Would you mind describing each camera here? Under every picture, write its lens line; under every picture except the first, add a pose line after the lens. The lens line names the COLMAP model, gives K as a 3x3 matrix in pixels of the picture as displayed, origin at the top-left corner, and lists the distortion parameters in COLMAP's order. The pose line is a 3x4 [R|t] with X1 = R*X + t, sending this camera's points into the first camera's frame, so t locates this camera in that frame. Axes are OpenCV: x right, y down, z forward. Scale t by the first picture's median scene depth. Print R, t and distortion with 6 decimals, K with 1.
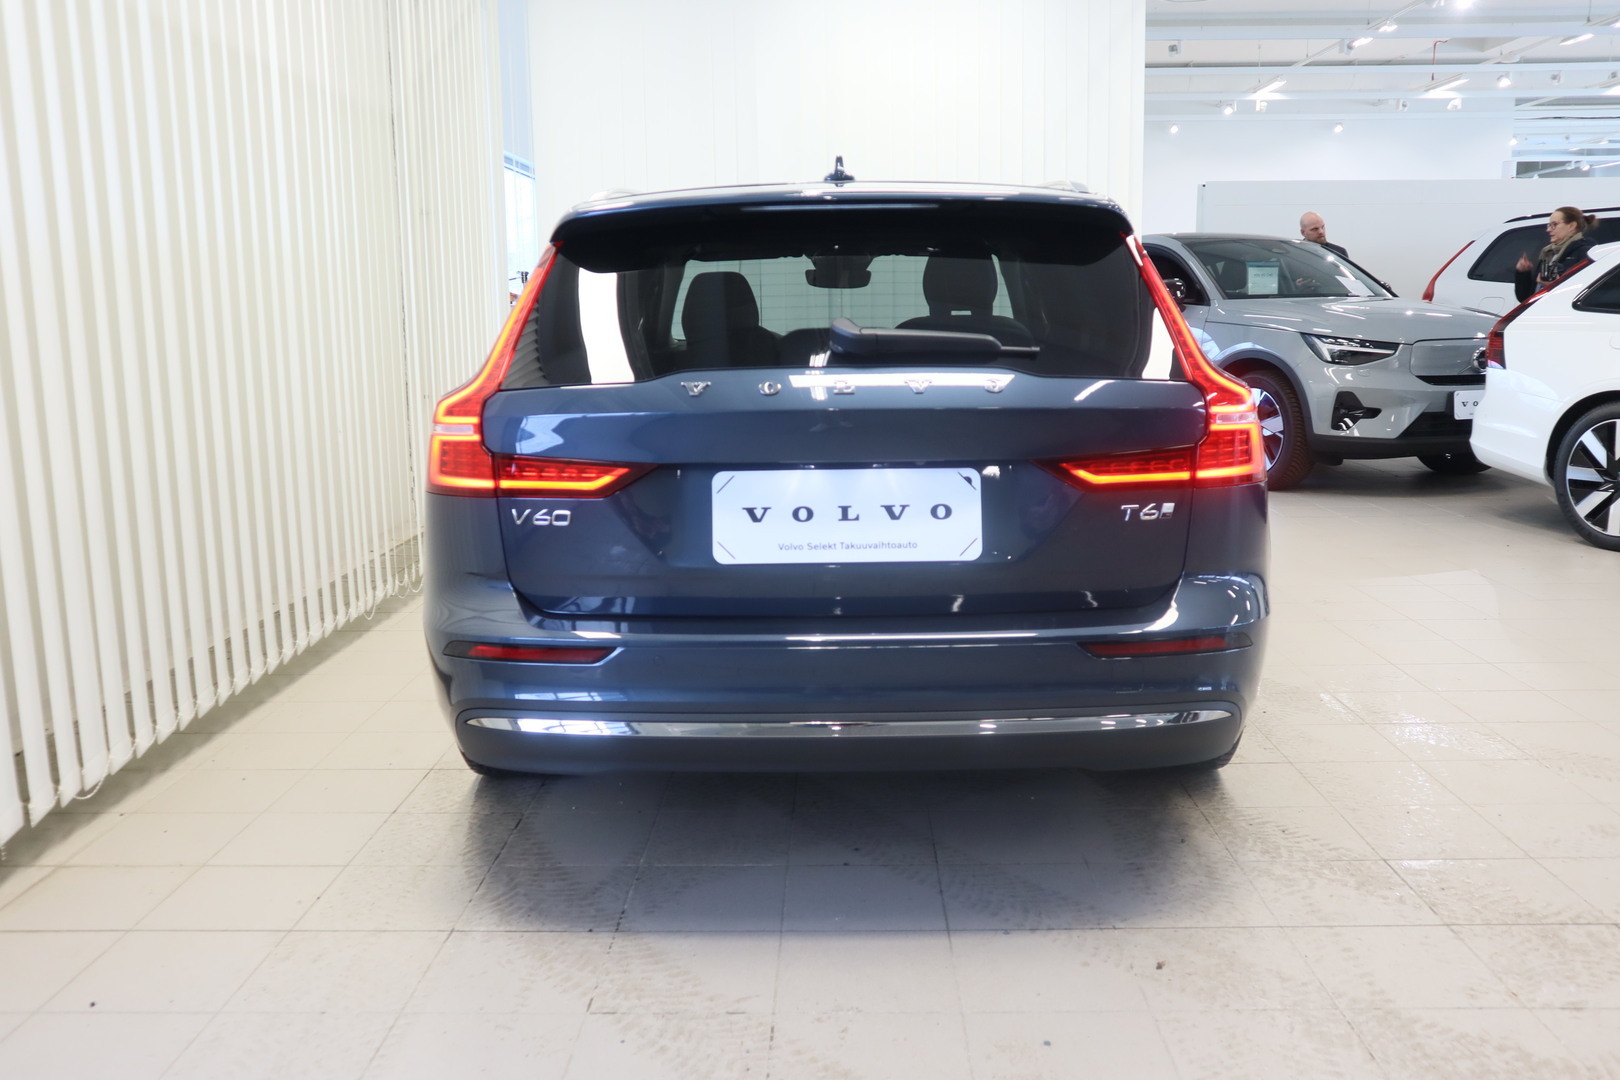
lens RADIAL K [[1387.8, 0, 810.0], [0, 1387.8, 540.0], [0, 0, 1]] dist [-0.057504, 0.012661]
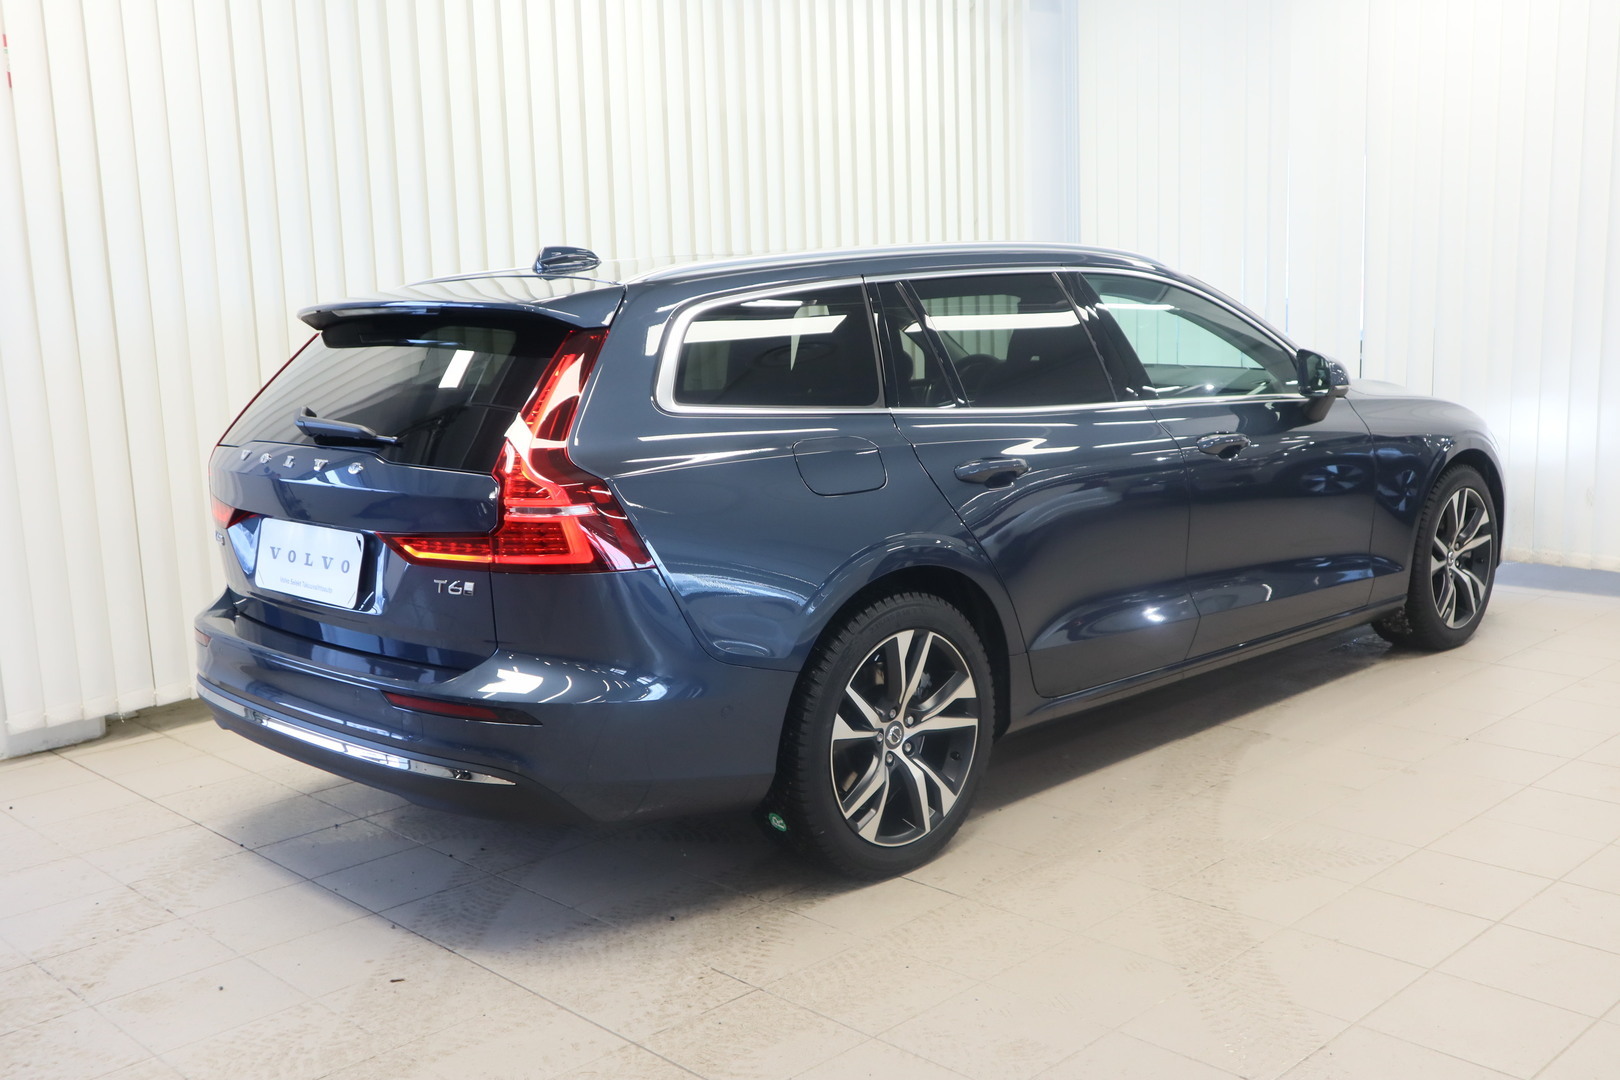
lens RADIAL K [[1596.2, 0, 817.3], [0, 1596.2, 565.8], [0, 0, 1]] dist [-0.074944, 0.203264]
pose [[0.724443, 0.114822, -0.679704, 1.322586], [-0.095619, 0.993236, 0.065874, -0.150056], [0.682671, 0.017271, 0.730522, 0.255640]]
